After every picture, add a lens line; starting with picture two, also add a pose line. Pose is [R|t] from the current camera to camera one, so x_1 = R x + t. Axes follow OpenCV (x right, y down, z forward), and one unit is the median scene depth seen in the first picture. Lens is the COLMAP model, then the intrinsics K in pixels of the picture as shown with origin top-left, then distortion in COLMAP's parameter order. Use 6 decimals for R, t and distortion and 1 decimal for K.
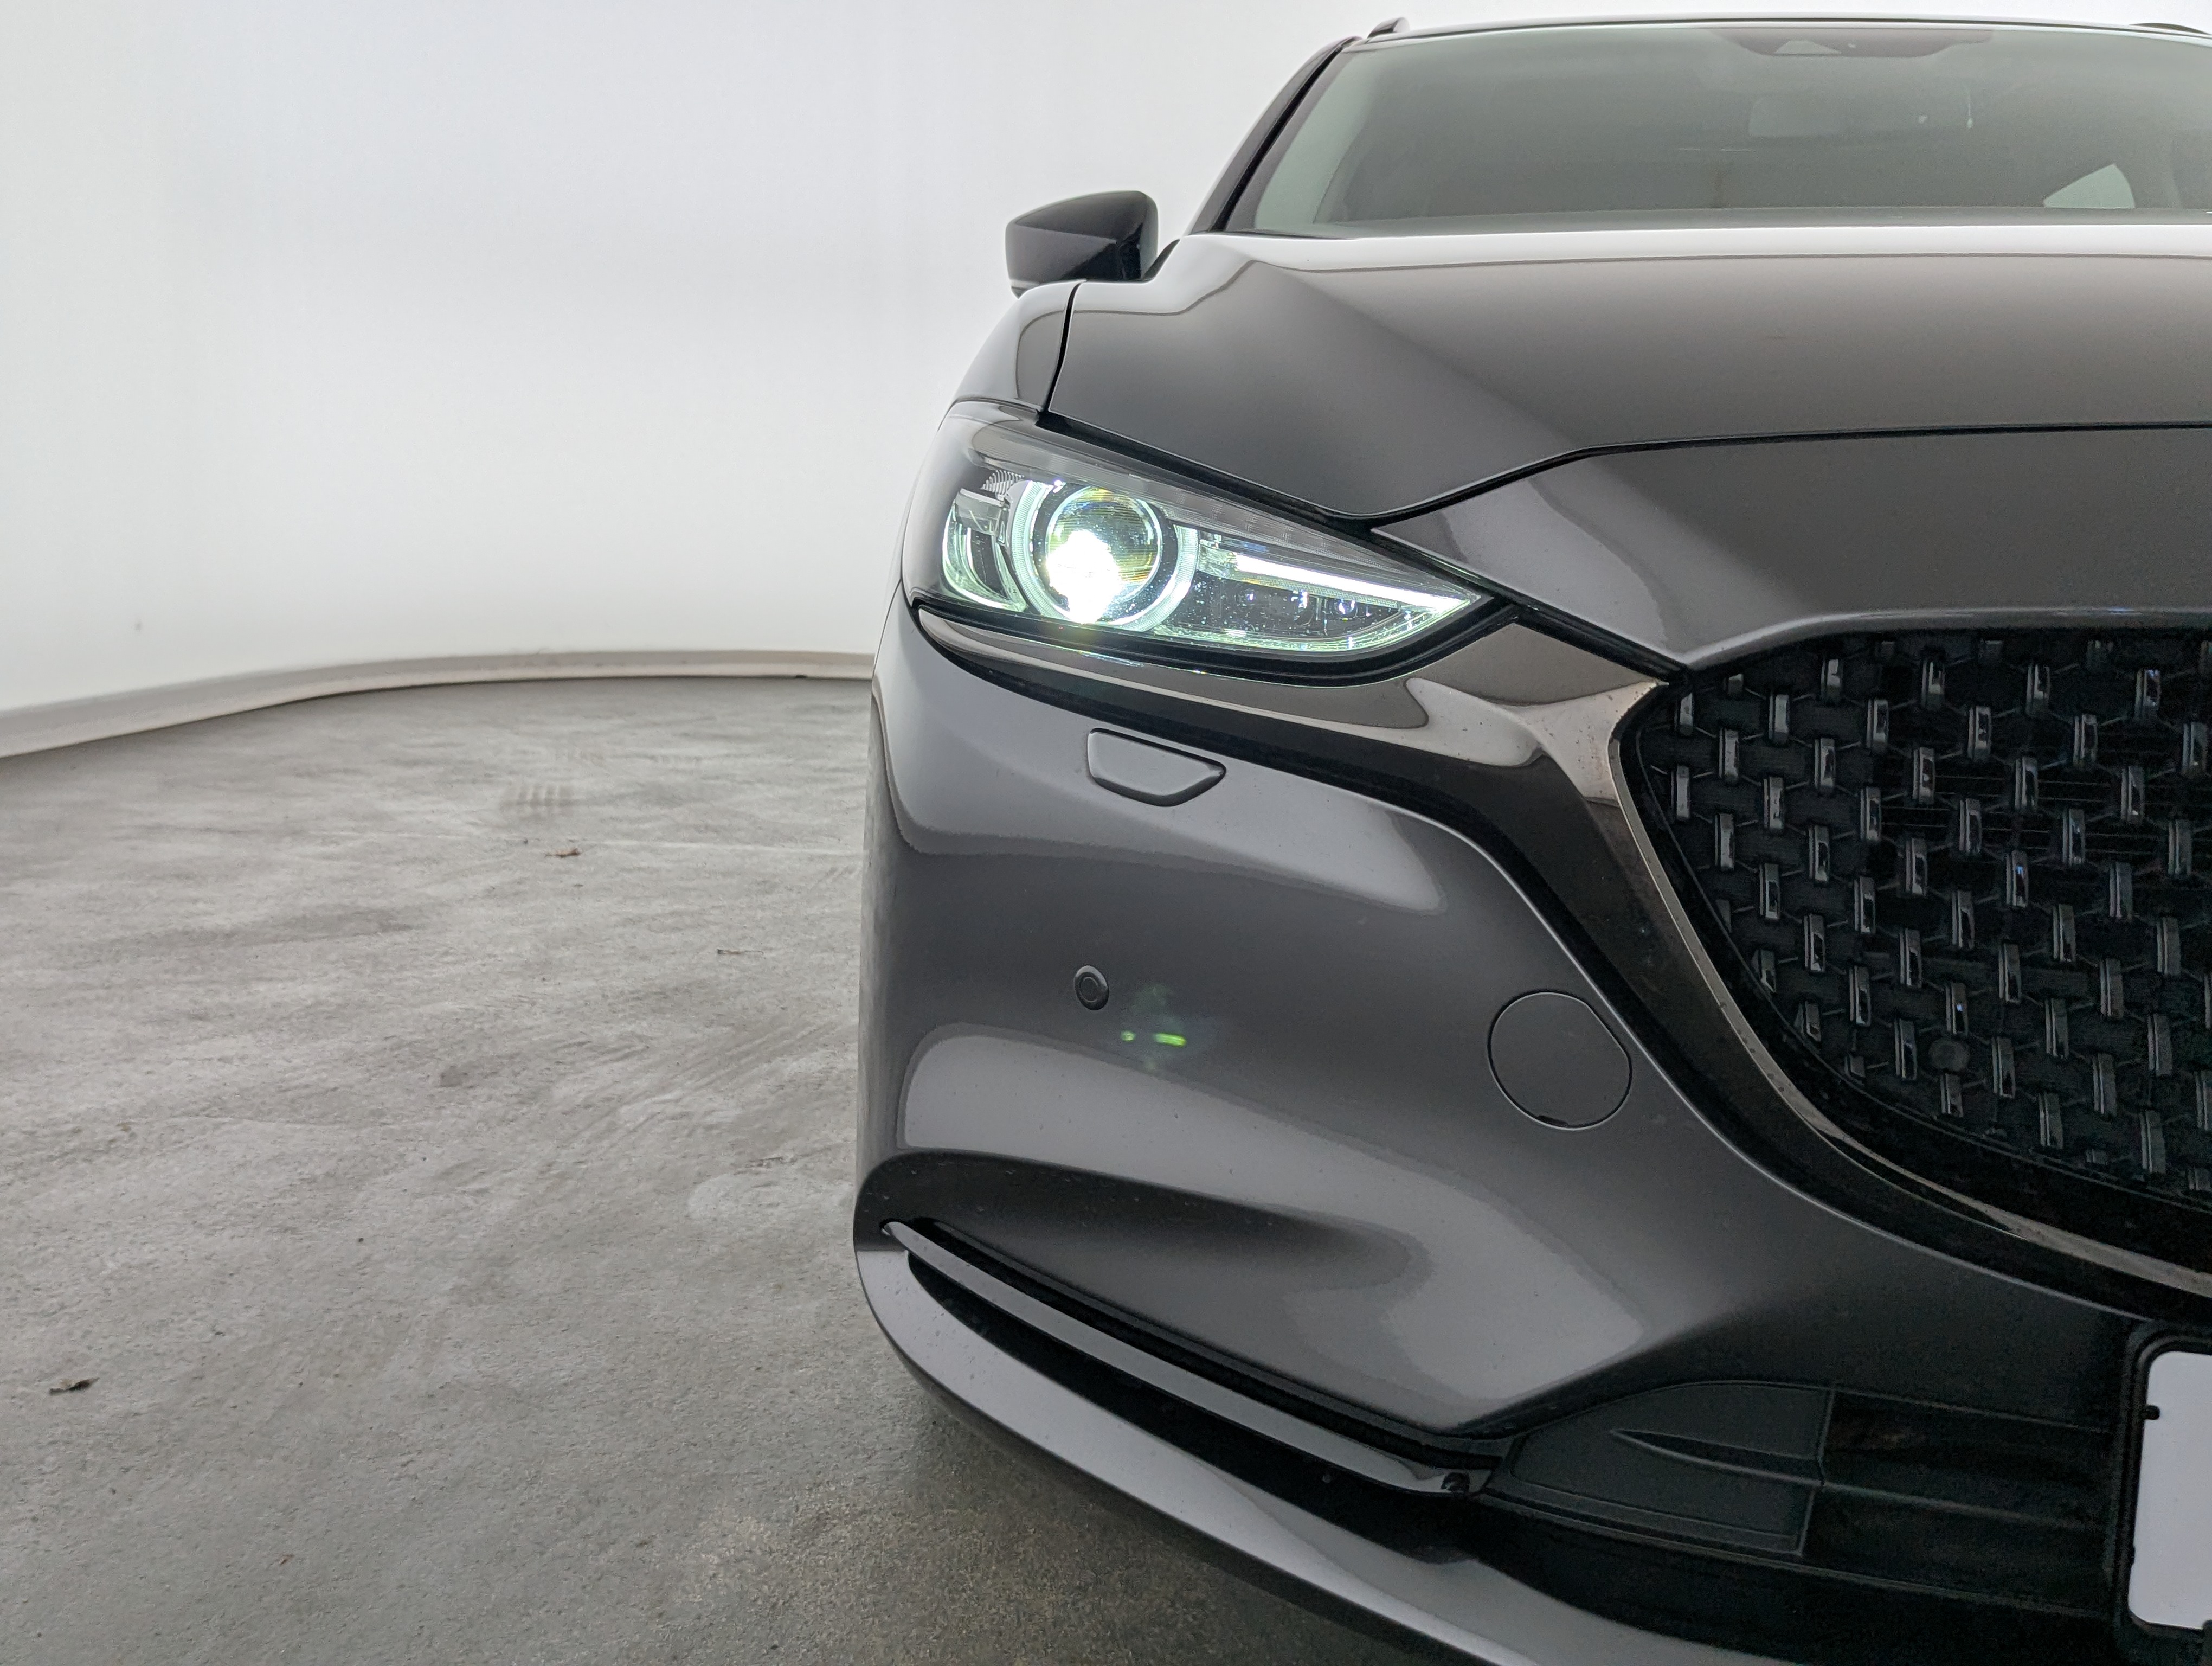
lens RADIAL K [[2194.5, 0, 1090.9], [0, 2194.5, 820.4], [0, 0, 1]] dist [0.051193, 0.000000]
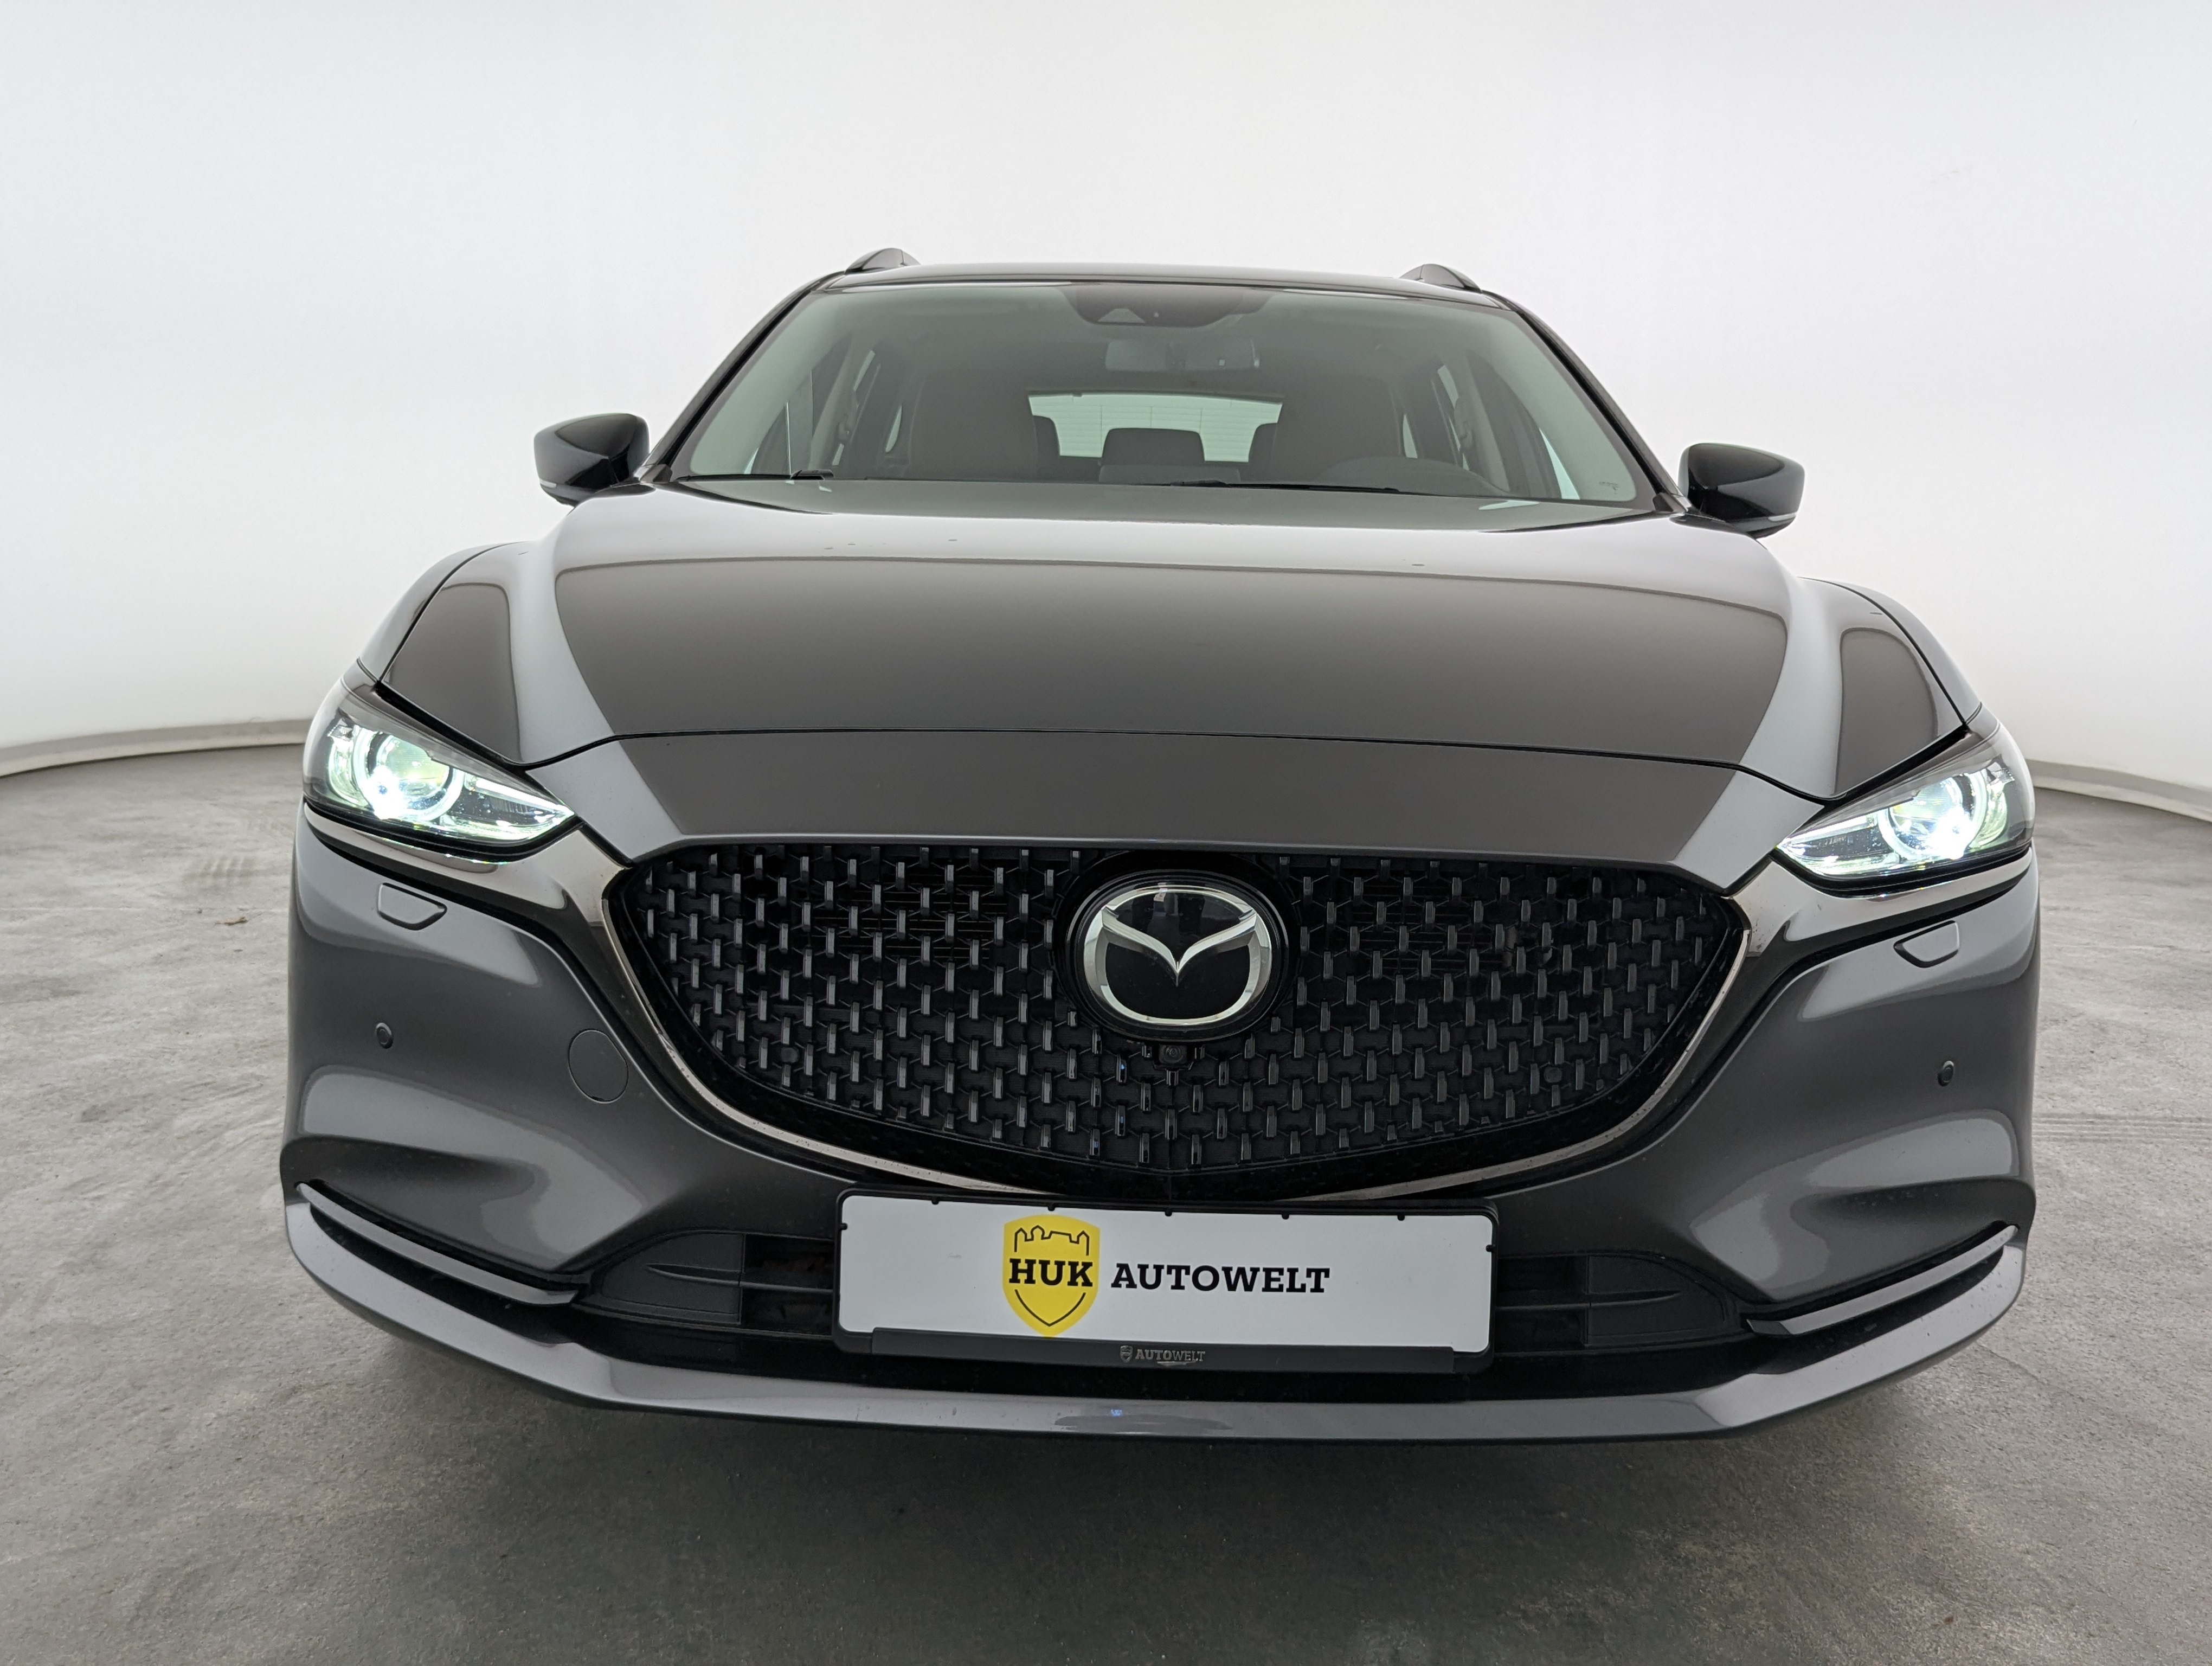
lens RADIAL K [[2194.5, 0, 1128.1], [0, 2194.5, 844.3], [0, 0, 1]] dist [0.051193, 0.000000]
pose [[0.994007, -0.025486, 0.106300, 0.232995], [0.025392, 0.999675, 0.002235, -0.035847], [-0.106322, 0.000477, 0.994332, -0.452033]]
